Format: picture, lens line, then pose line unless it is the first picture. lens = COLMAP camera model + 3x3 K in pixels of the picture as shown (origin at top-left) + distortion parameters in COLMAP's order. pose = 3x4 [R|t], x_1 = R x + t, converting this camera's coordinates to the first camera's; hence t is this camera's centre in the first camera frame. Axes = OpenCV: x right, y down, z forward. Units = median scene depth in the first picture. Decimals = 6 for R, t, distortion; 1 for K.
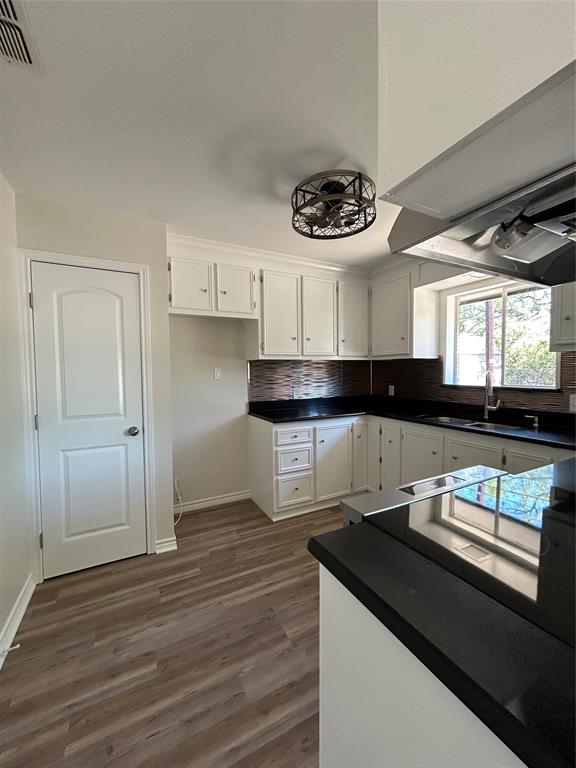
lens RADIAL K [[308.0, 0, 287.6], [0, 308.0, 383.5], [0, 0, 1]] dist [-0.000567, 0.000553]
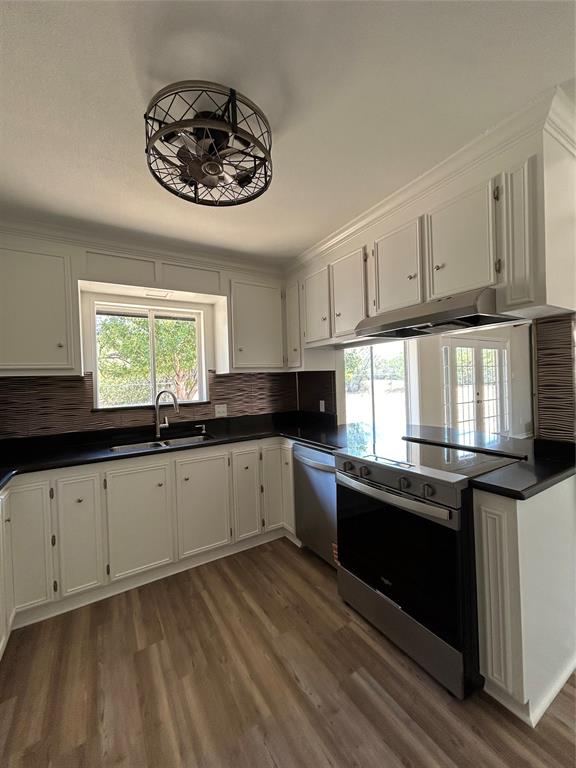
lens RADIAL K [[305.9, 0, 287.6], [0, 305.9, 385.8], [0, 0, 1]] dist [-0.018608, 0.000147]
pose [[-0.084122, -0.004937, 0.996443, -0.420244], [0.081046, 0.996641, 0.011780, -0.033513], [-0.993154, 0.081749, -0.083439, 0.741436]]
